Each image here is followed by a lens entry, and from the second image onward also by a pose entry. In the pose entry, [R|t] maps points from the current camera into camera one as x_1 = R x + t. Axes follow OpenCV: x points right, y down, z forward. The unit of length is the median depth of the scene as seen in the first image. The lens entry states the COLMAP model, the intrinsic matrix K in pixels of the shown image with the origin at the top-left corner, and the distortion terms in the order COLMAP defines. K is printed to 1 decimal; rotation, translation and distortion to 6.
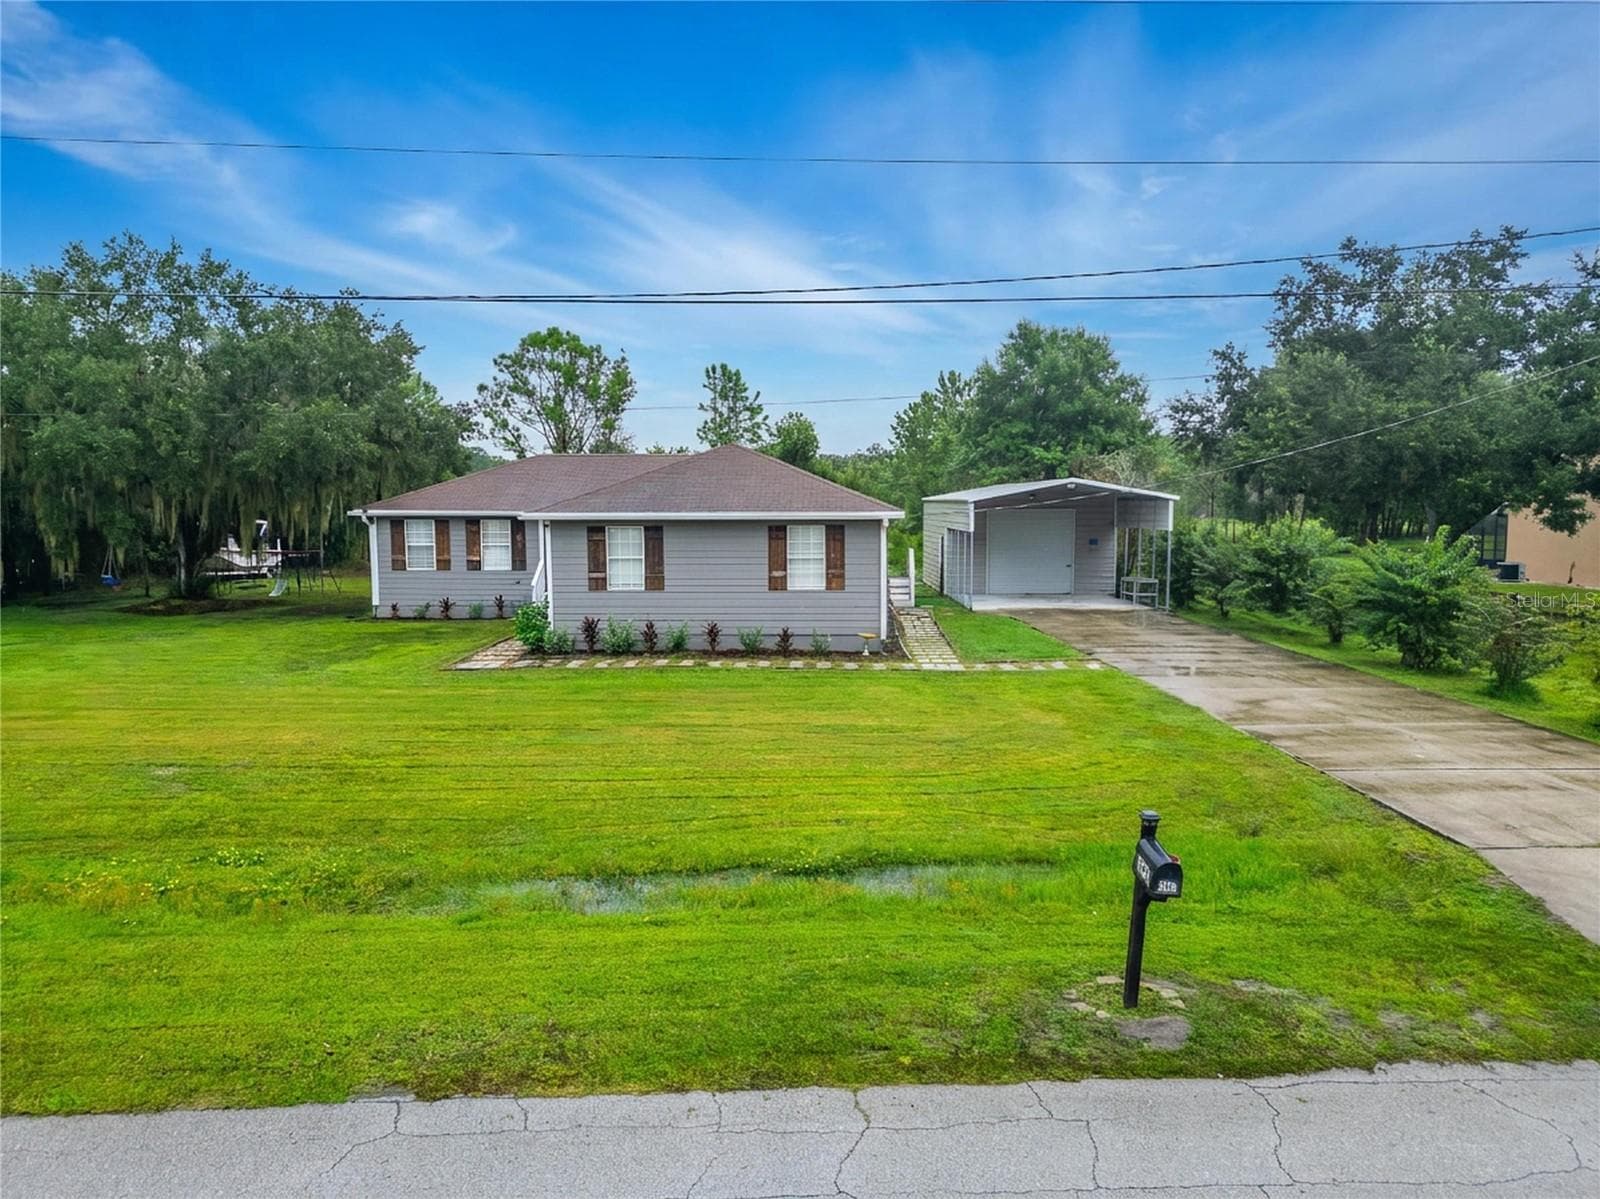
lens RADIAL K [[1139.8, 0, 800.0], [0, 1139.8, 599.5], [0, 0, 1]] dist [0.079801, -0.065397]
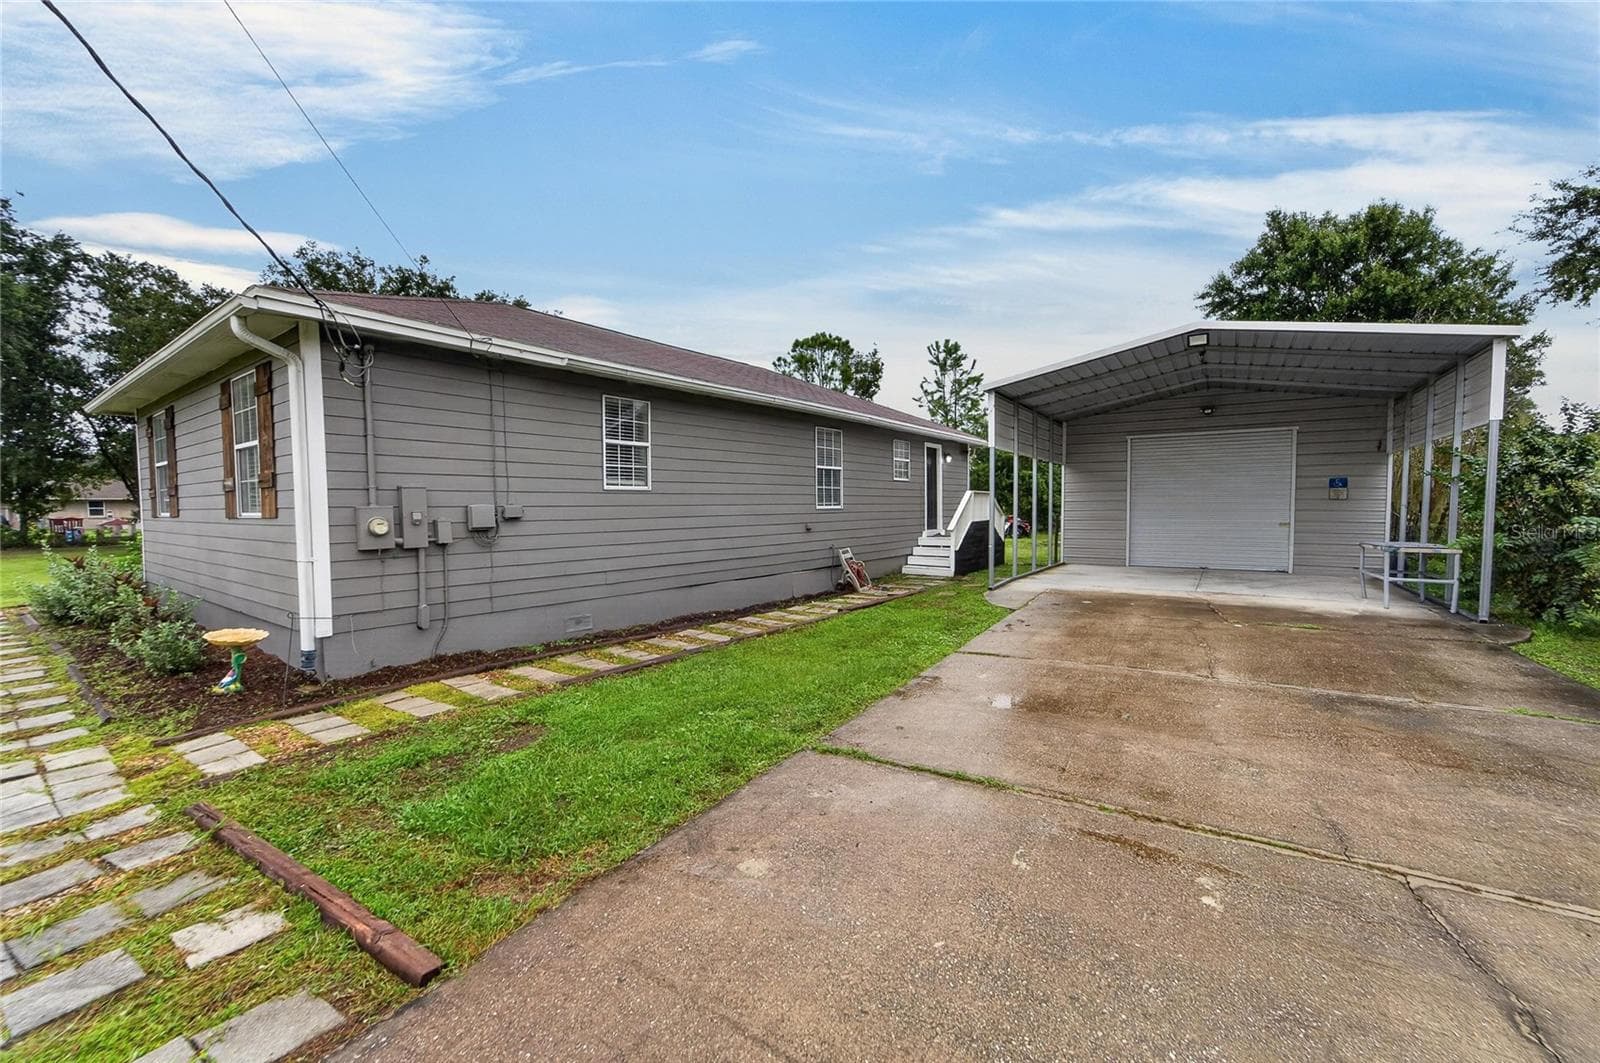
lens RADIAL K [[657.3, 0, 803.2], [0, 657.3, 540.8], [0, 0, 1]] dist [-0.000566, 0.000073]
pose [[0.847784, 0.028713, -0.529565, 0.251991], [-0.045230, 0.998810, -0.018254, -0.004509], [0.528410, 0.039428, 0.848073, 0.718479]]
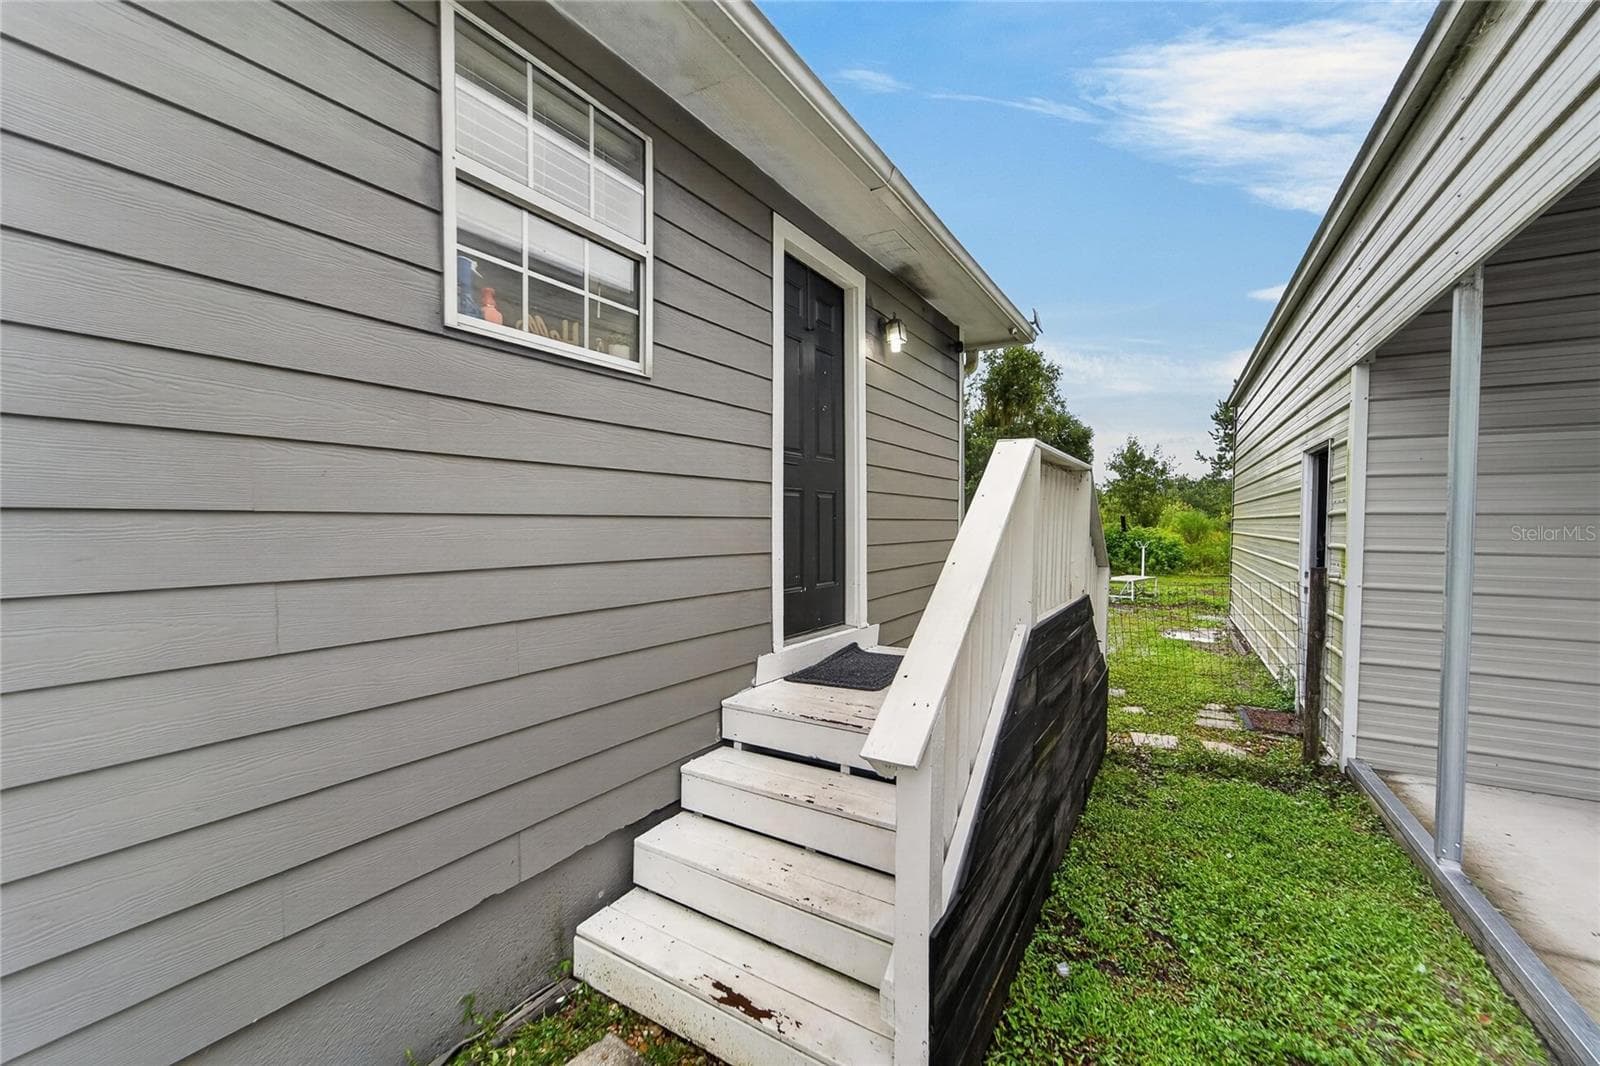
lens RADIAL K [[657.3, 0, 803.2], [0, 657.3, 542.3], [0, 0, 1]] dist [-0.000566, 0.000073]
pose [[0.878061, 0.021527, -0.478065, 0.125117], [-0.047480, 0.997977, -0.042269, -0.036171], [0.476188, 0.059813, 0.877307, 1.081230]]
